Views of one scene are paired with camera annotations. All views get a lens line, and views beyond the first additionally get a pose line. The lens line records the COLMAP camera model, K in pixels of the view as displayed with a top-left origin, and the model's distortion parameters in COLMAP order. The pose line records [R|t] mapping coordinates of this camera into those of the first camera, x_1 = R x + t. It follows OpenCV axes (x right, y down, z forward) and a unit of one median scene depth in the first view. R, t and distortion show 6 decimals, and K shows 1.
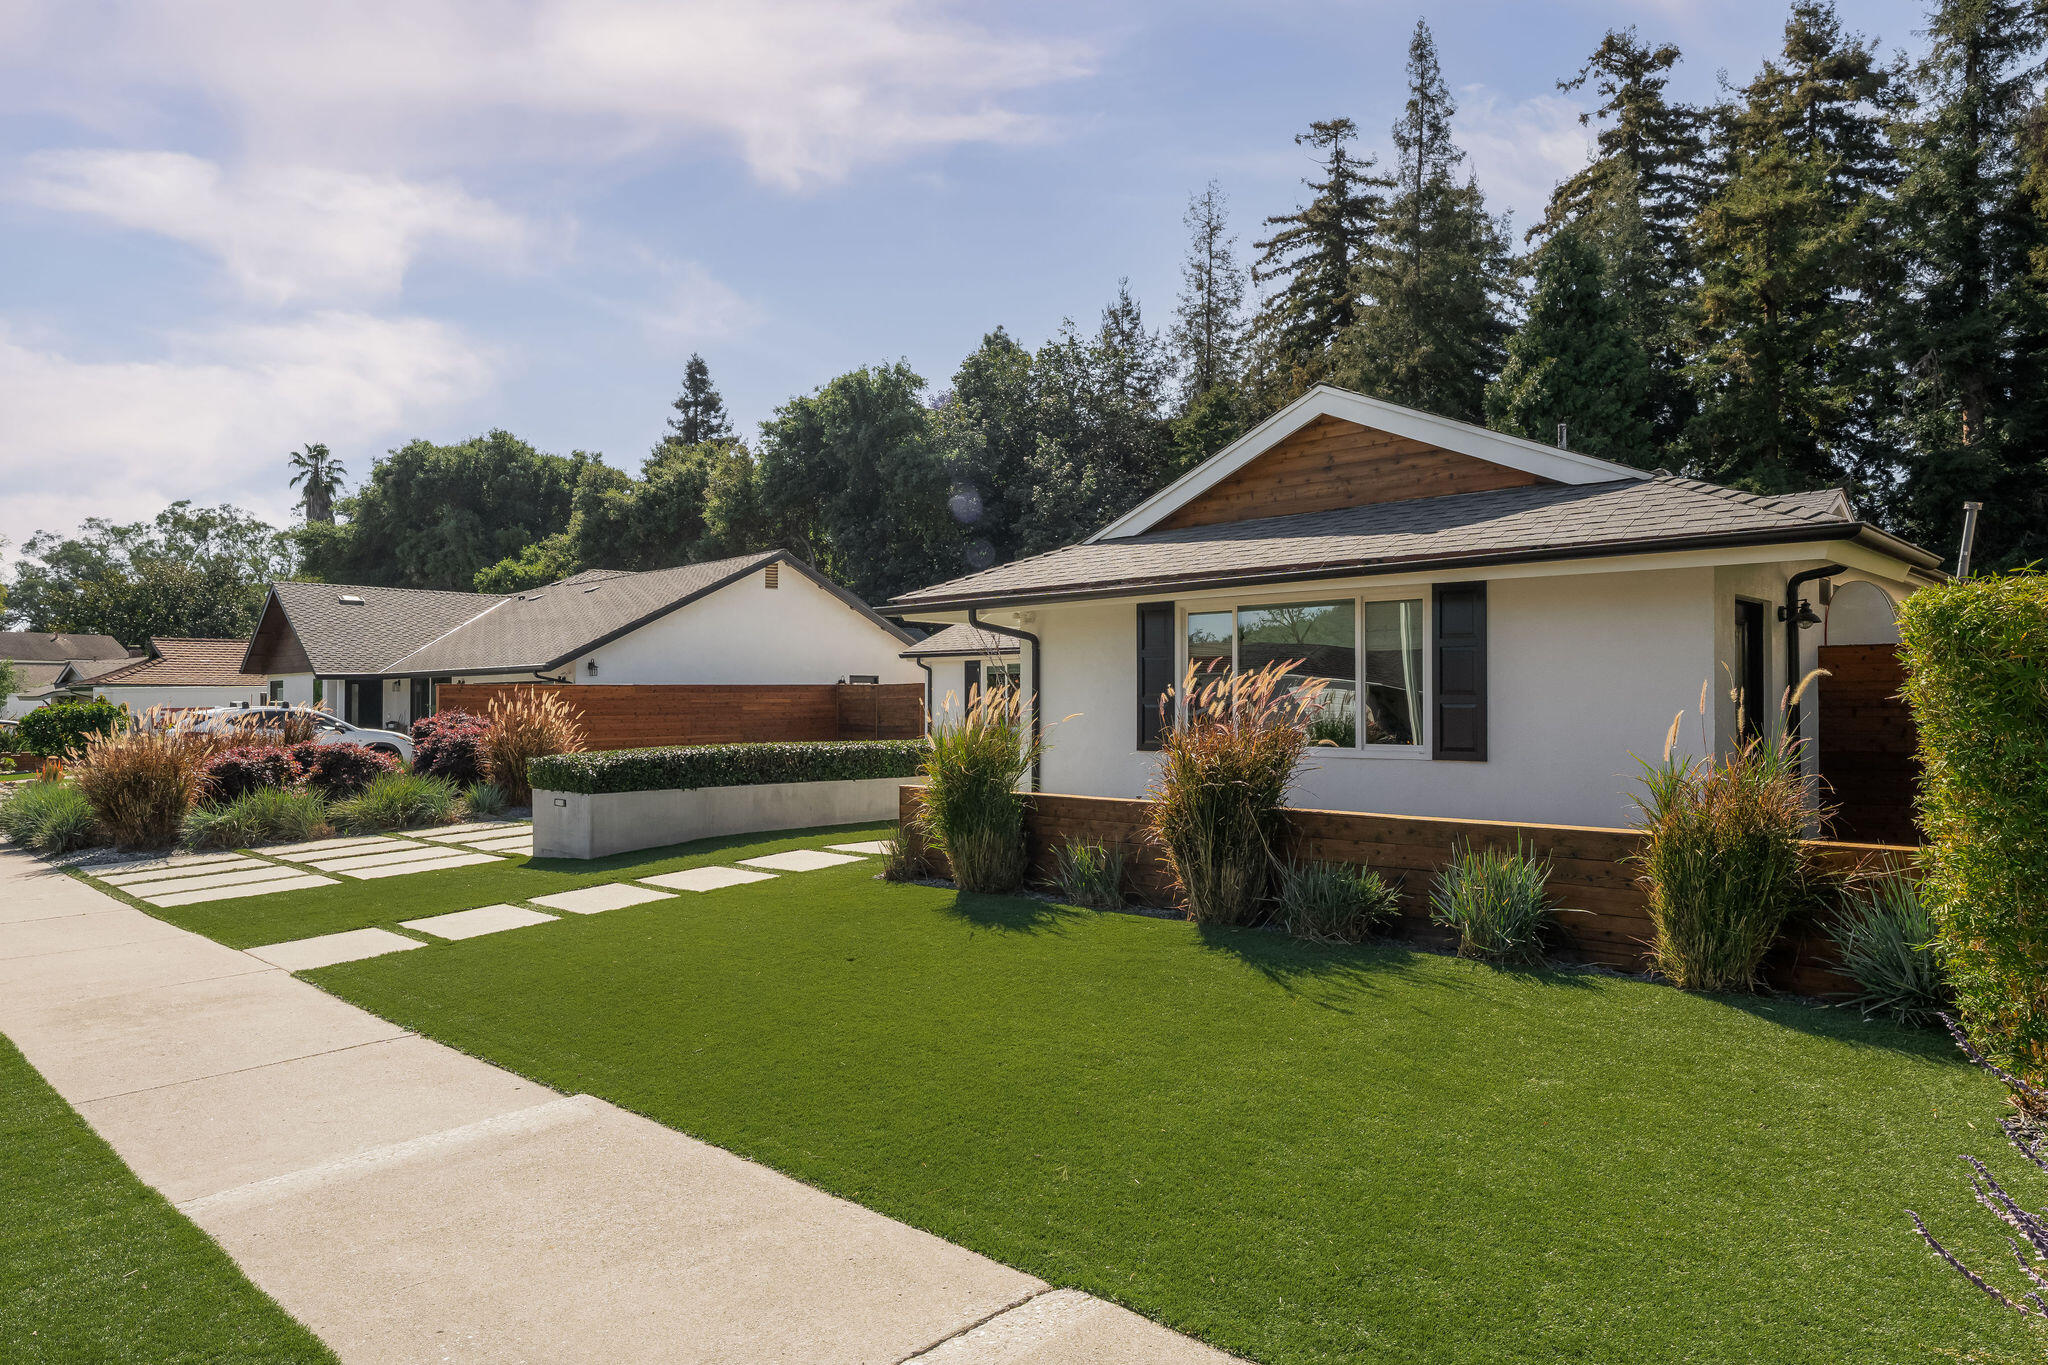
lens RADIAL K [[1261.0, 0, 1024.0], [0, 1261.0, 682.5], [0, 0, 1]] dist [0.012297, 0.002503]
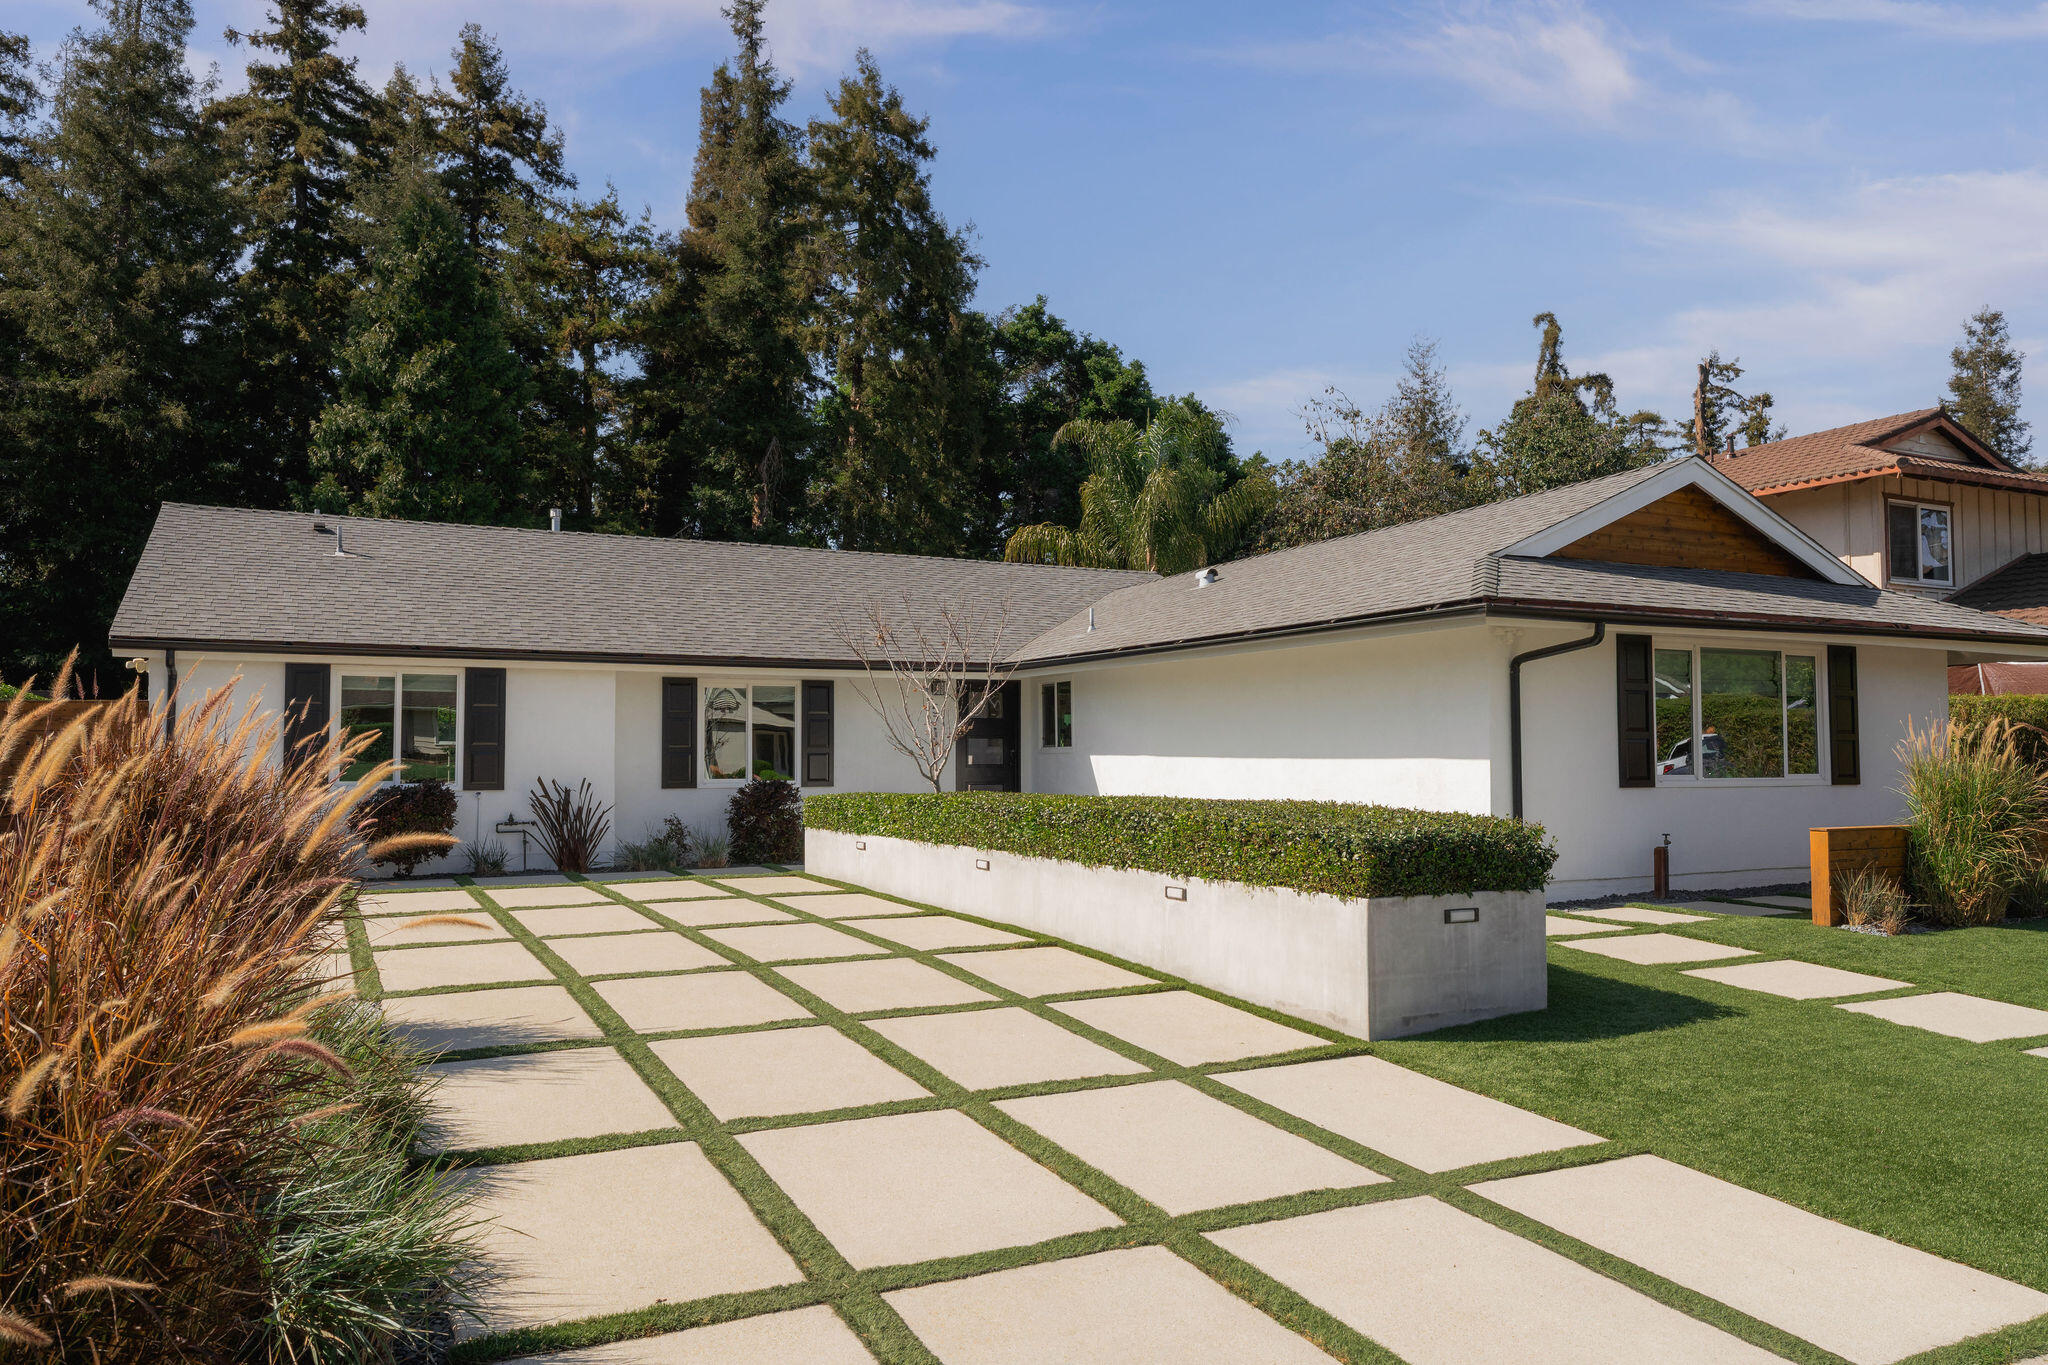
lens RADIAL K [[1409.4, 0, 1024.0], [0, 1409.4, 682.5], [0, 0, 1]] dist [0.000900, 0.000106]
pose [[0.343092, 0.050817, 0.937926, -0.215854], [-0.015356, 0.998706, -0.048492, 0.006681], [-0.939176, 0.002235, 0.343428, 0.214495]]
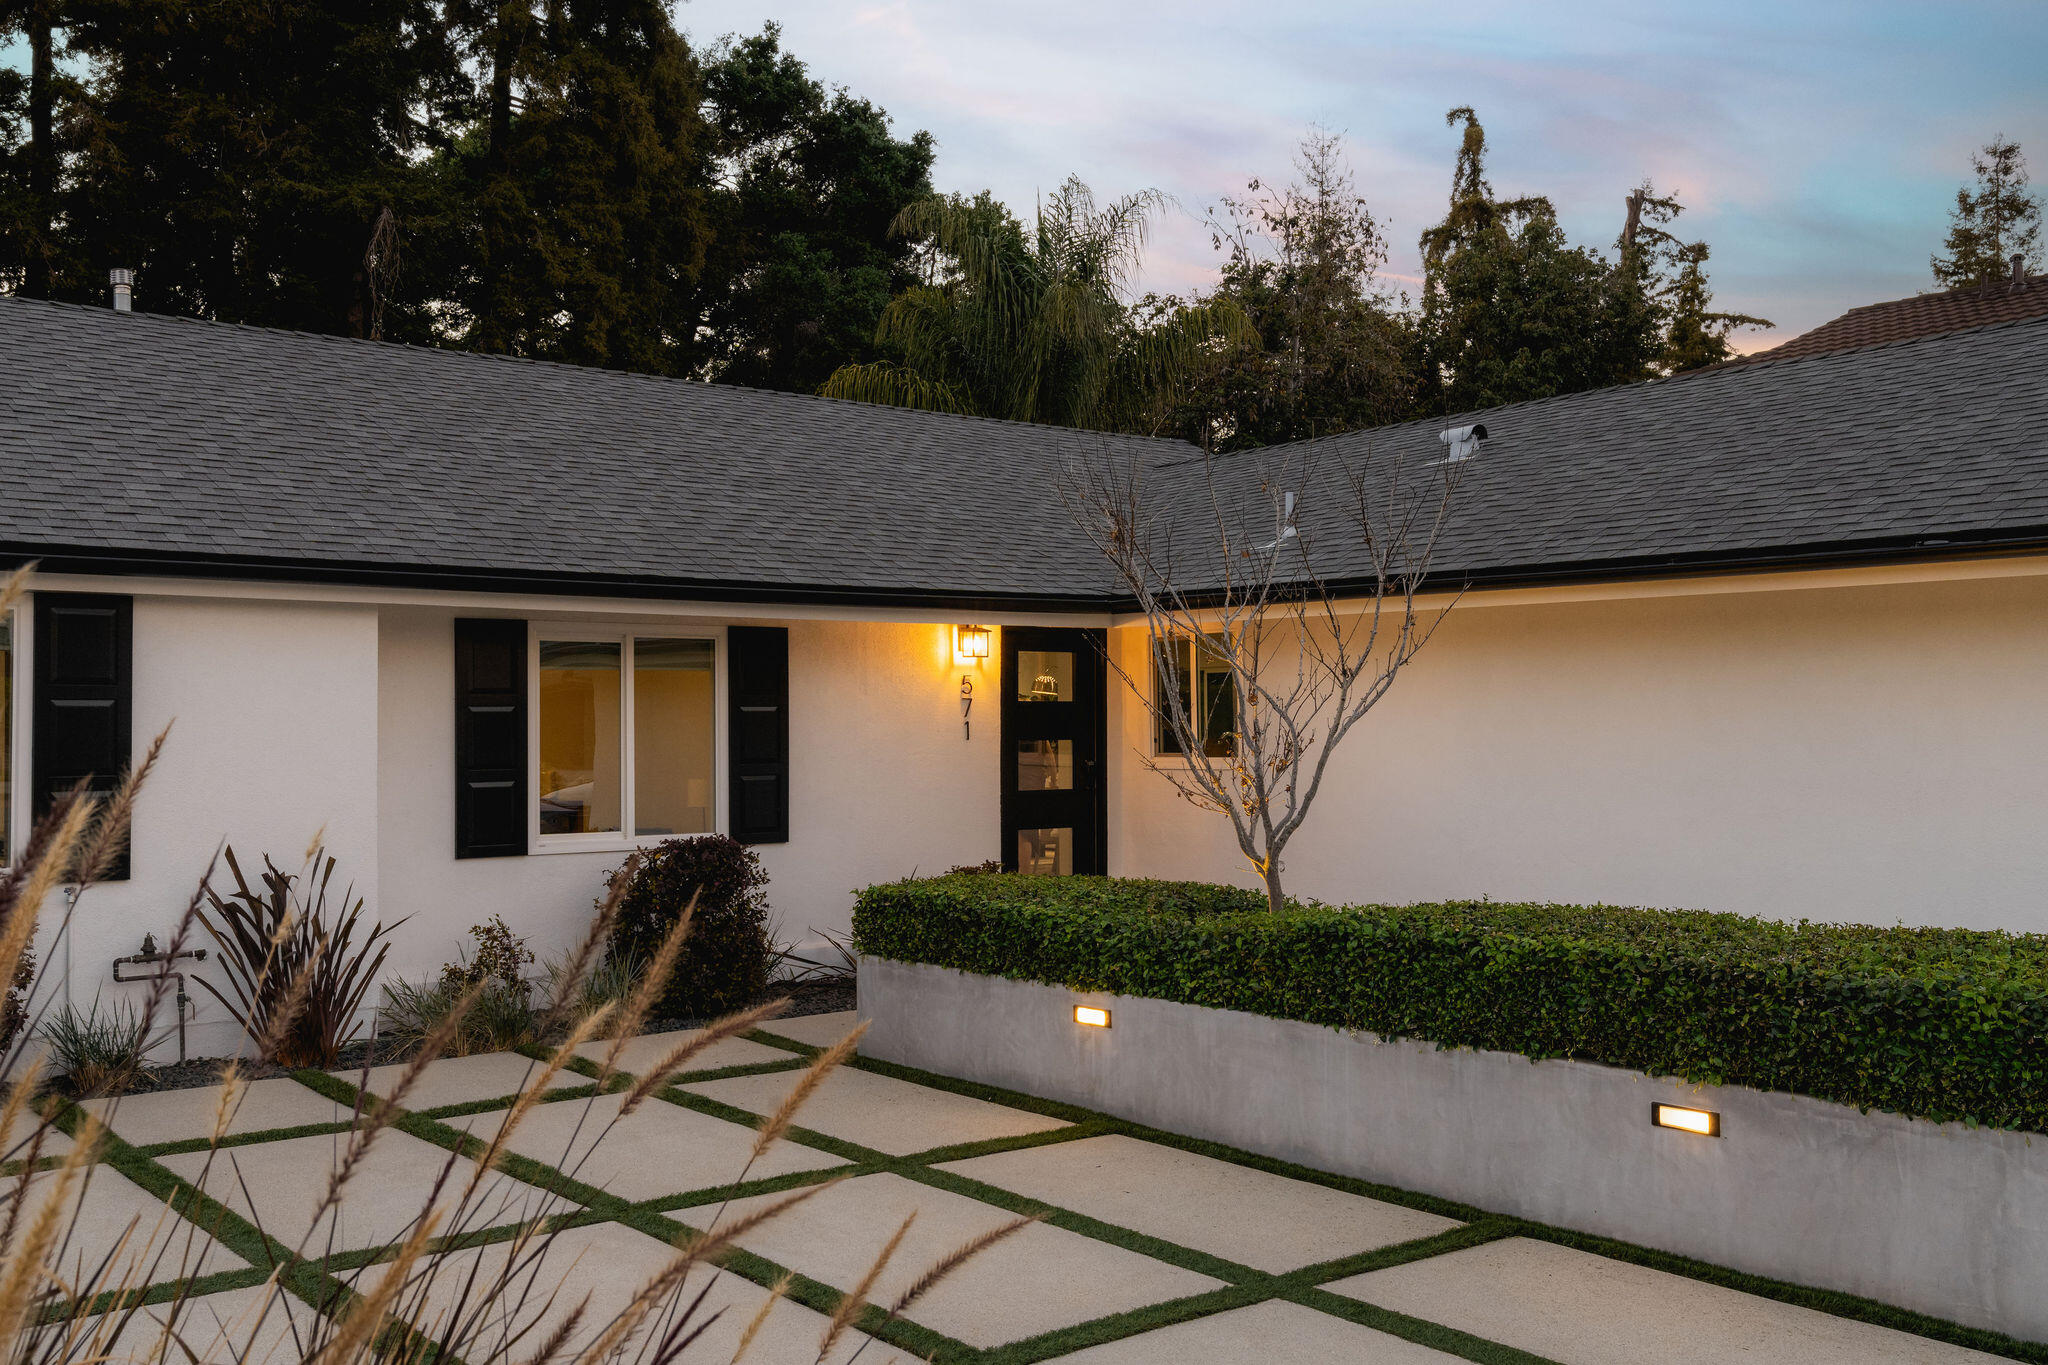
lens RADIAL K [[1923.0, 0, 1020.3], [0, 1923.0, 709.0], [0, 0, 1]] dist [0.004875, 0.007841]
pose [[0.141406, 0.006994, 0.989927, -0.139544], [-0.013990, 0.999889, -0.005066, 0.001442], [-0.989853, -0.013133, 0.141488, 0.308261]]
